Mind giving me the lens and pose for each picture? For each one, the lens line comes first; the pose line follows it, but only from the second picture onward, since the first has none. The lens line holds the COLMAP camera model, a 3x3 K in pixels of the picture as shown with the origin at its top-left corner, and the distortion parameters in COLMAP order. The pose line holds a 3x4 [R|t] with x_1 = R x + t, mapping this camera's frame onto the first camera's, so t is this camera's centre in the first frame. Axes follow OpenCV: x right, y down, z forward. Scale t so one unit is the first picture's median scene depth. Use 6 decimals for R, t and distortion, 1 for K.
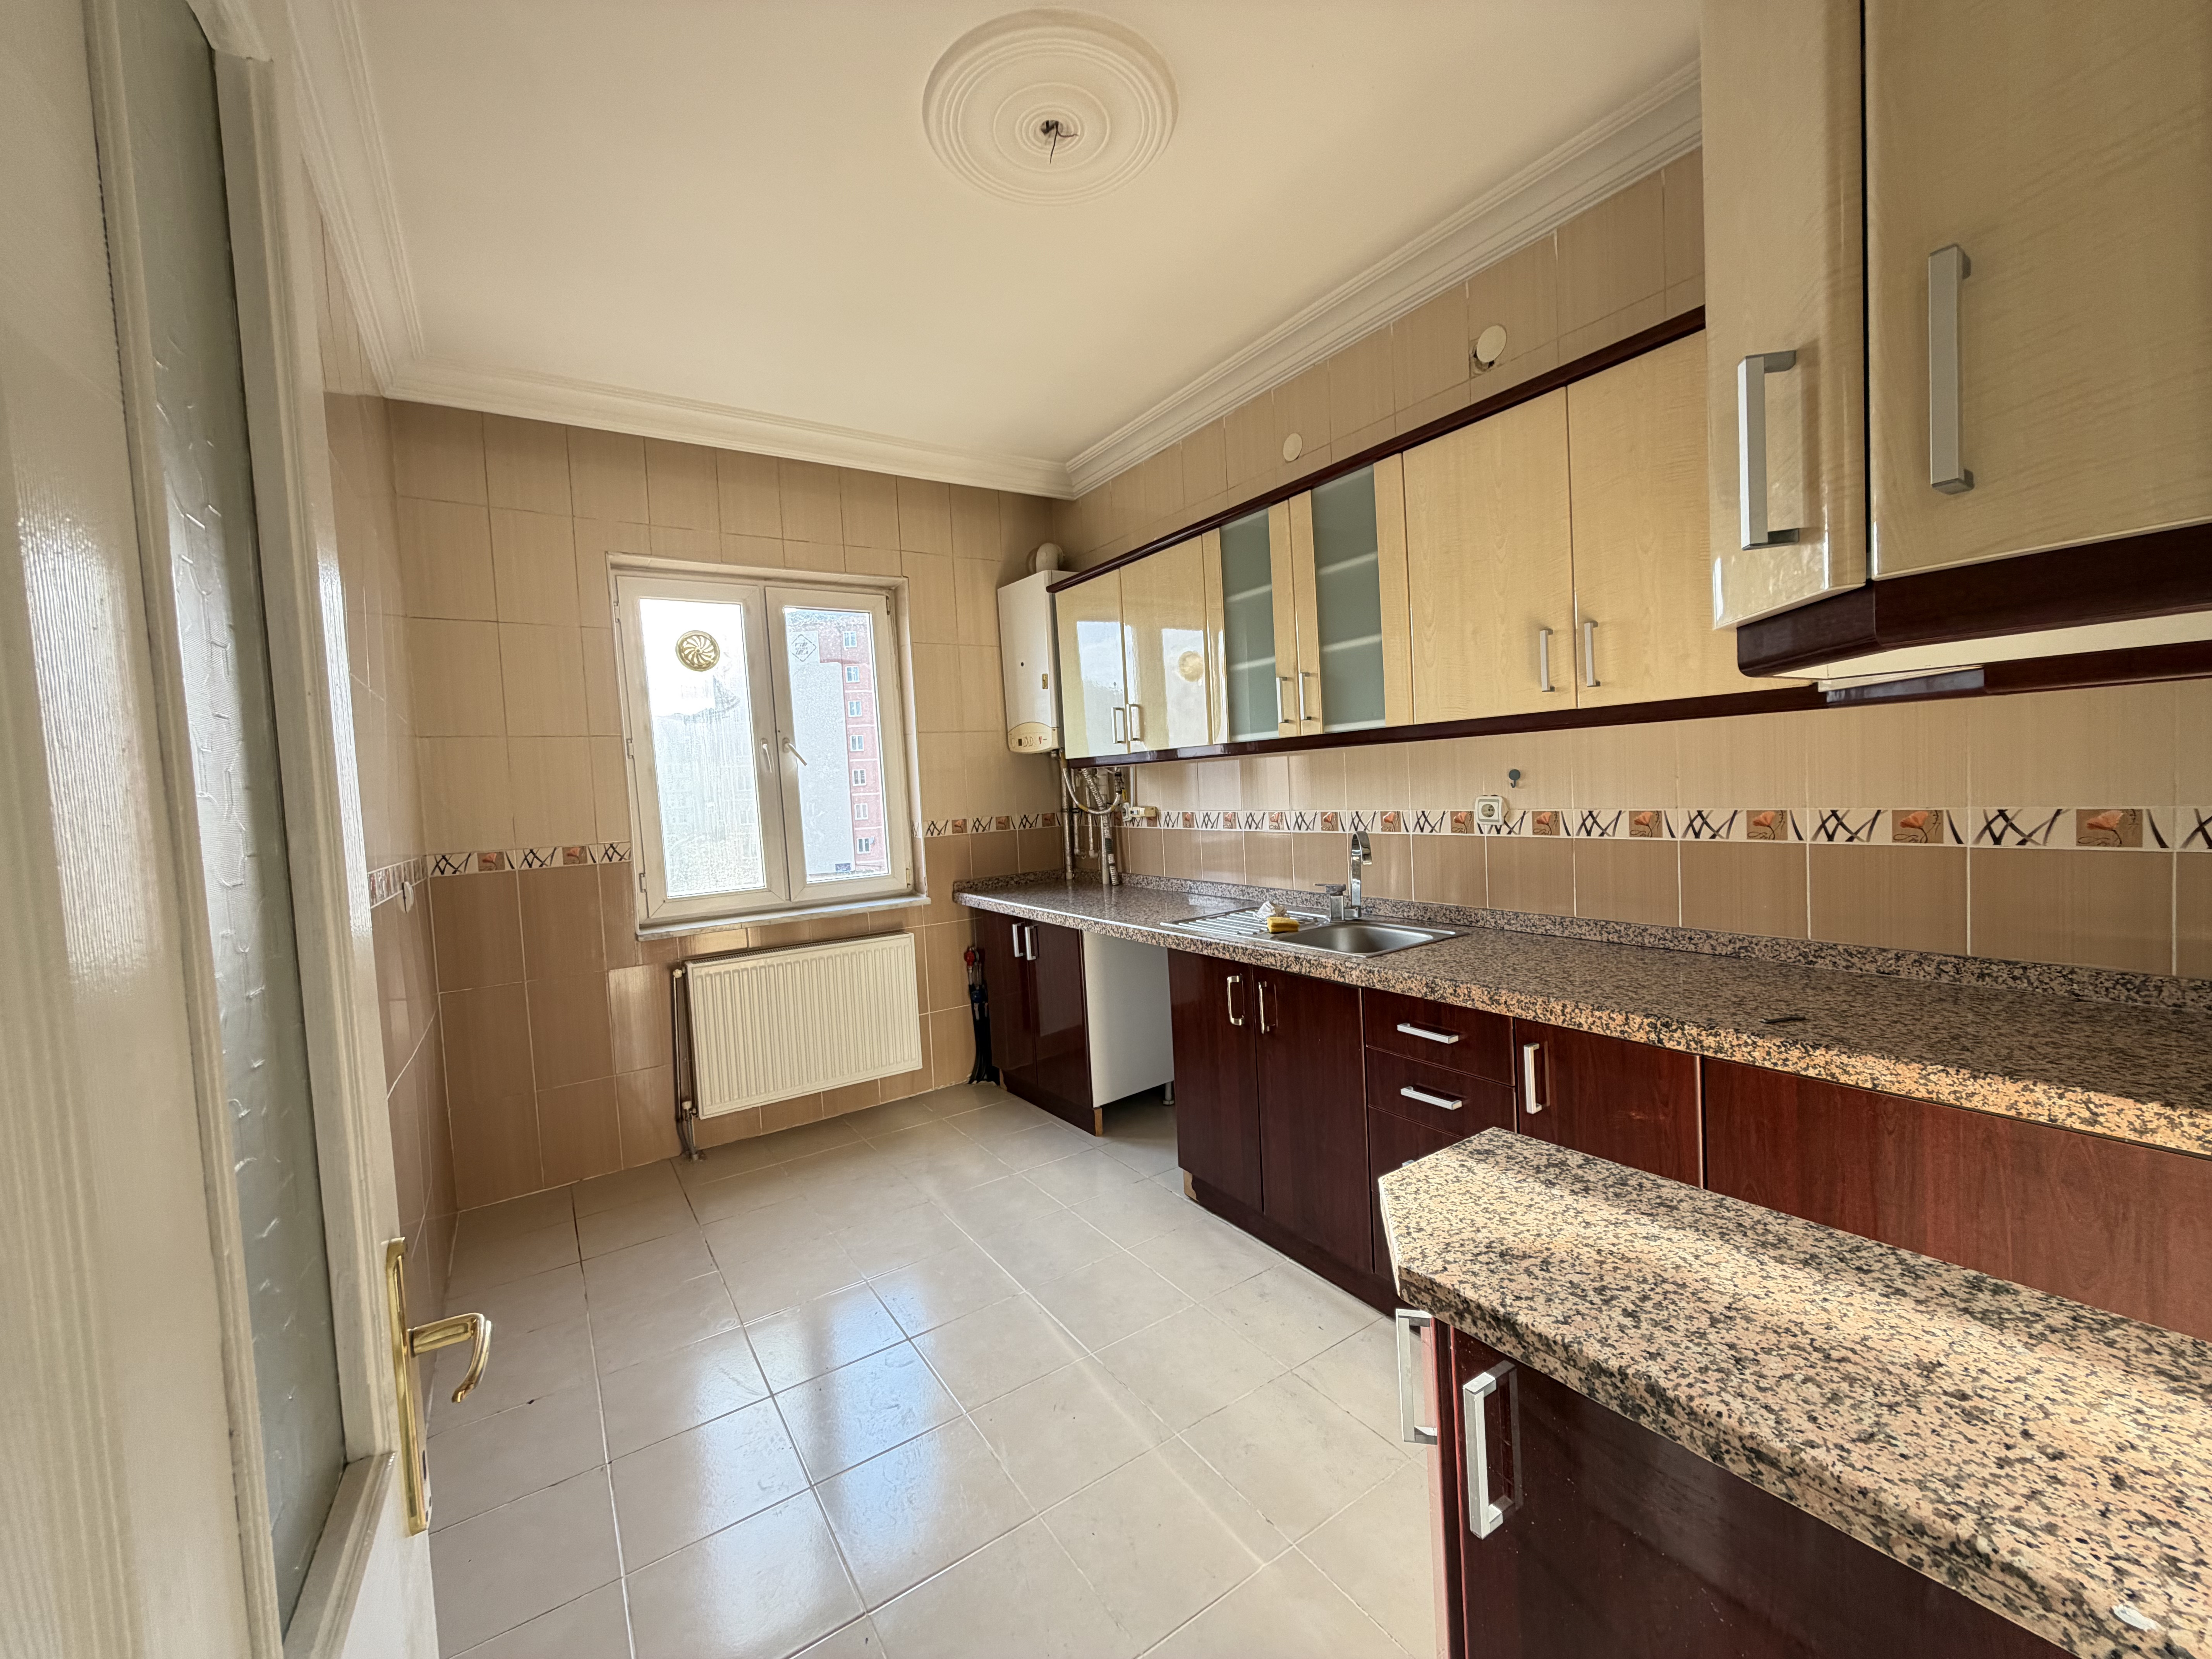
lens RADIAL K [[881.1, 0, 1100.0], [0, 881.1, 828.4], [0, 0, 1]] dist [0.000519, -0.000068]
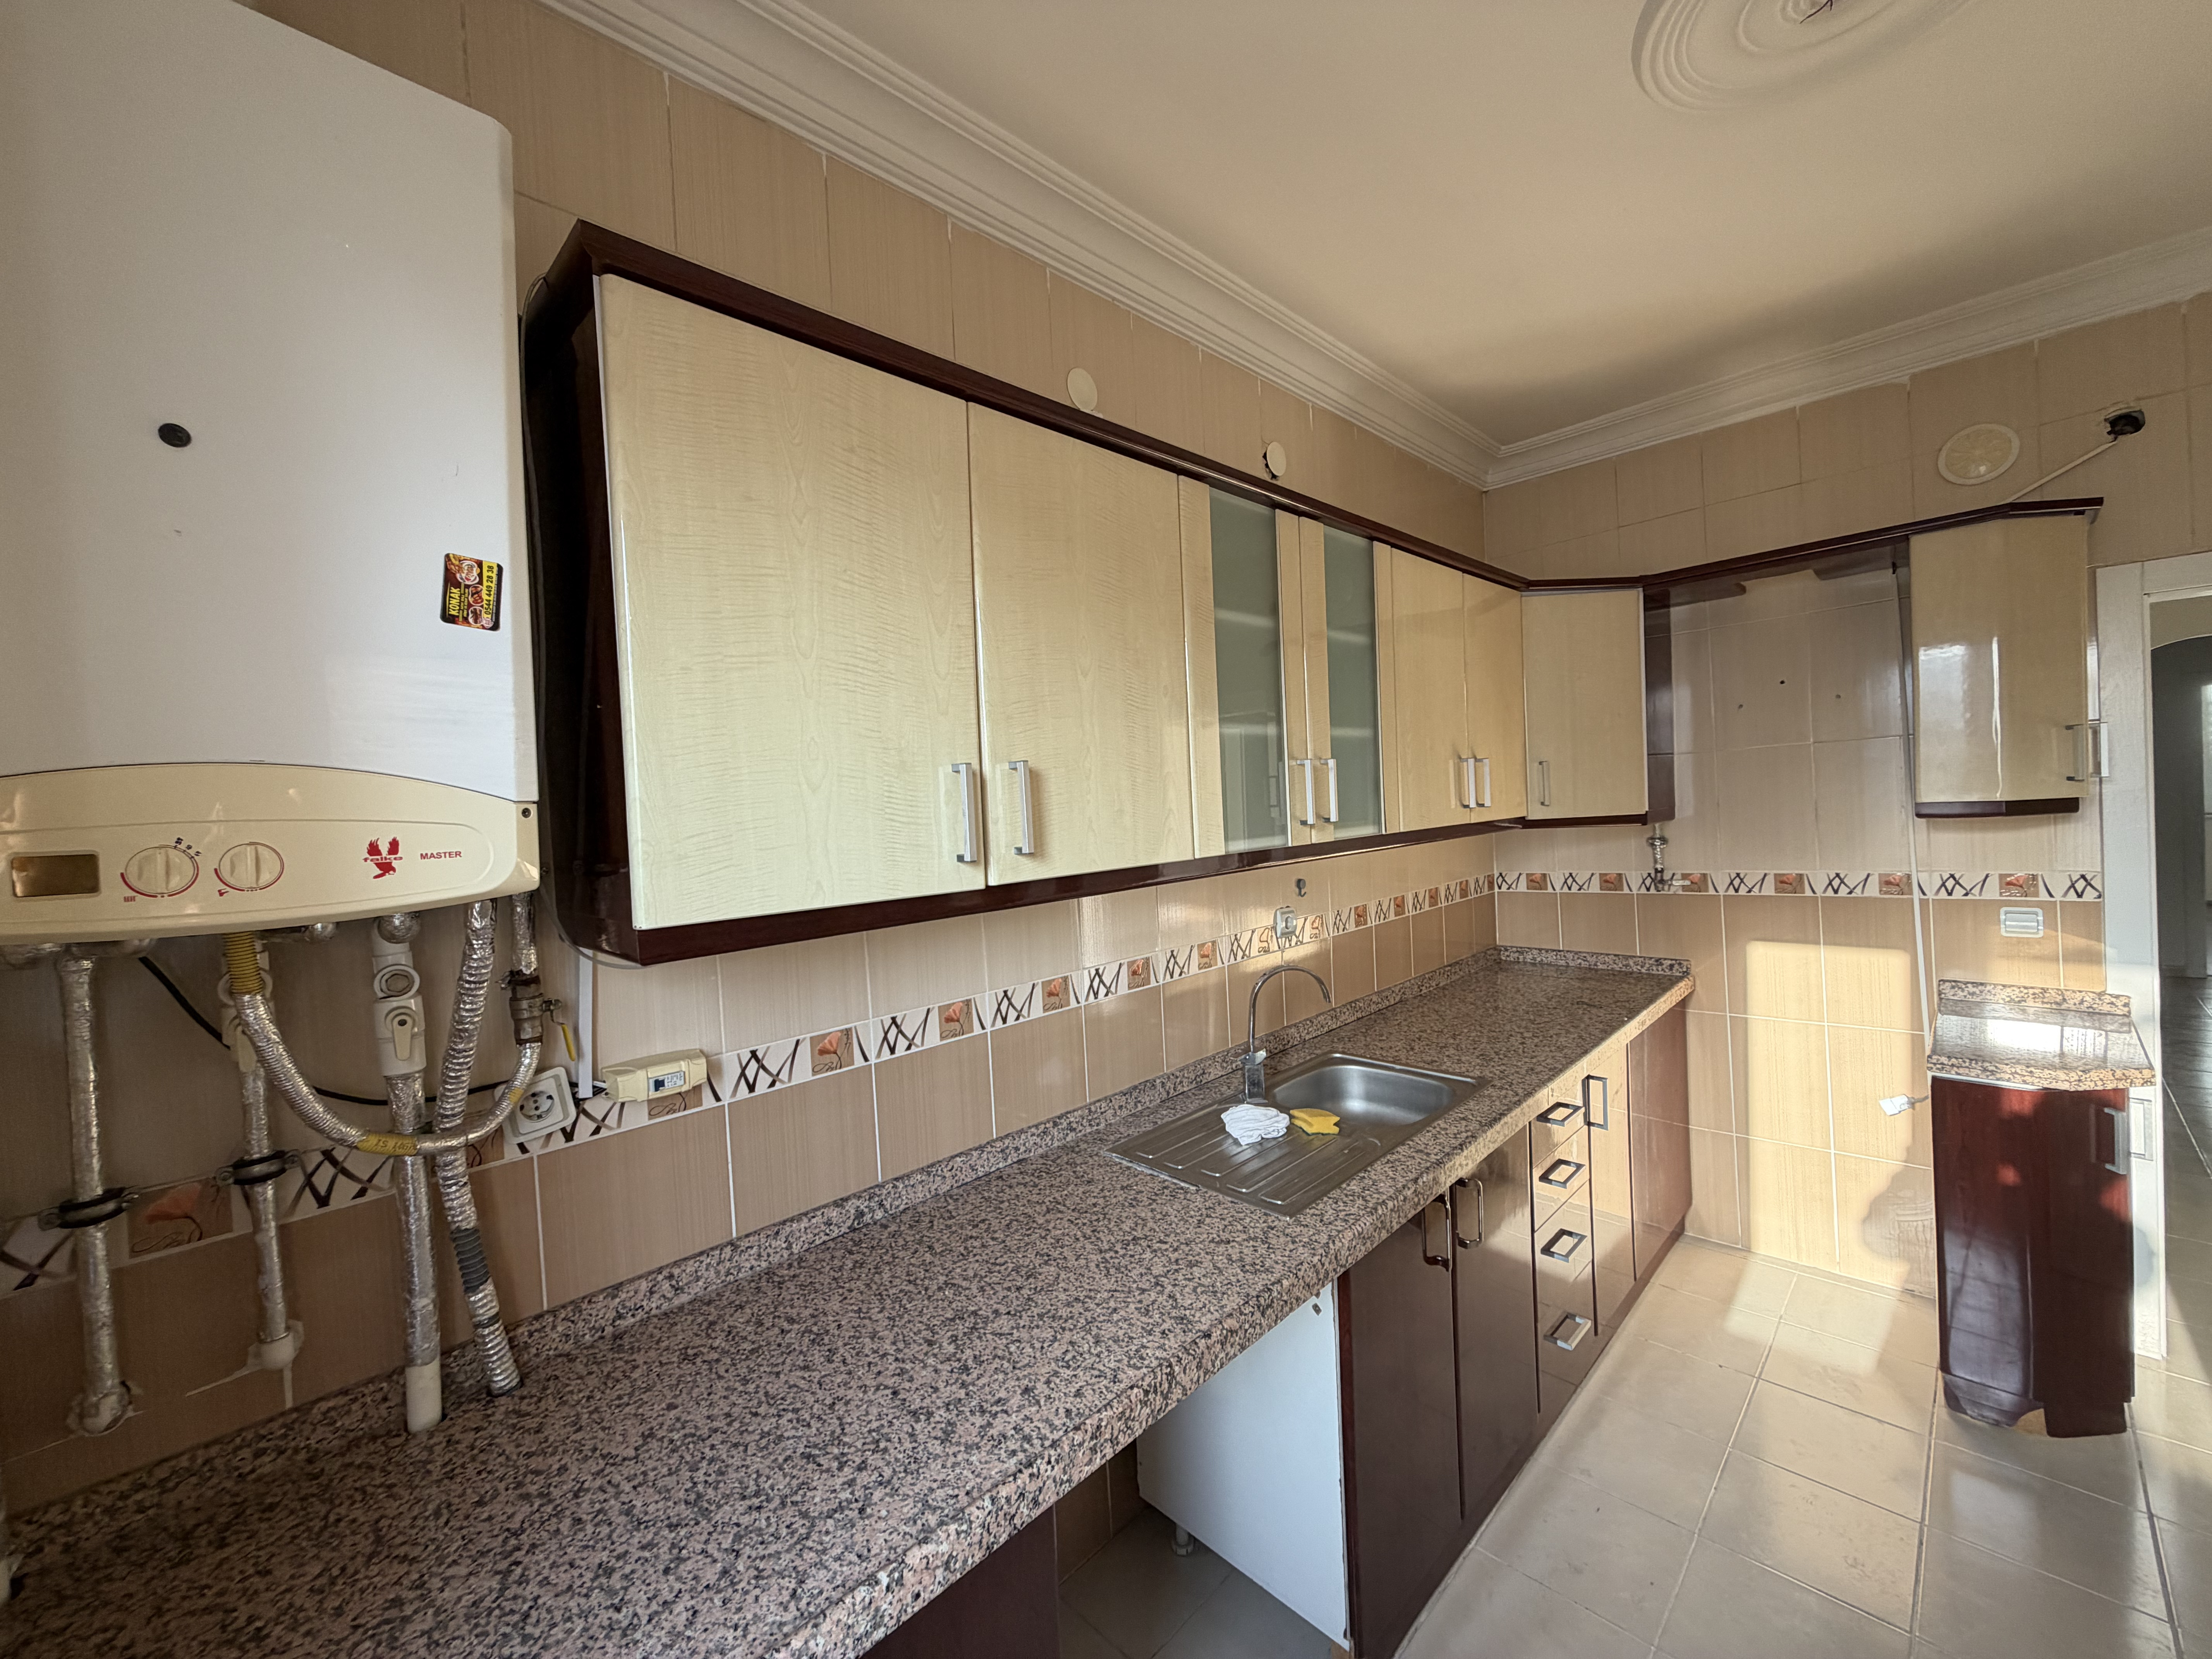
lens RADIAL K [[881.1, 0, 1105.1], [0, 881.1, 827.2], [0, 0, 1]] dist [0.000519, -0.000068]
pose [[-0.192311, 0.033379, 0.980766, -0.470920], [0.112371, 0.993596, -0.011782, -0.135230], [-0.974879, 0.107944, -0.194830, 1.373137]]
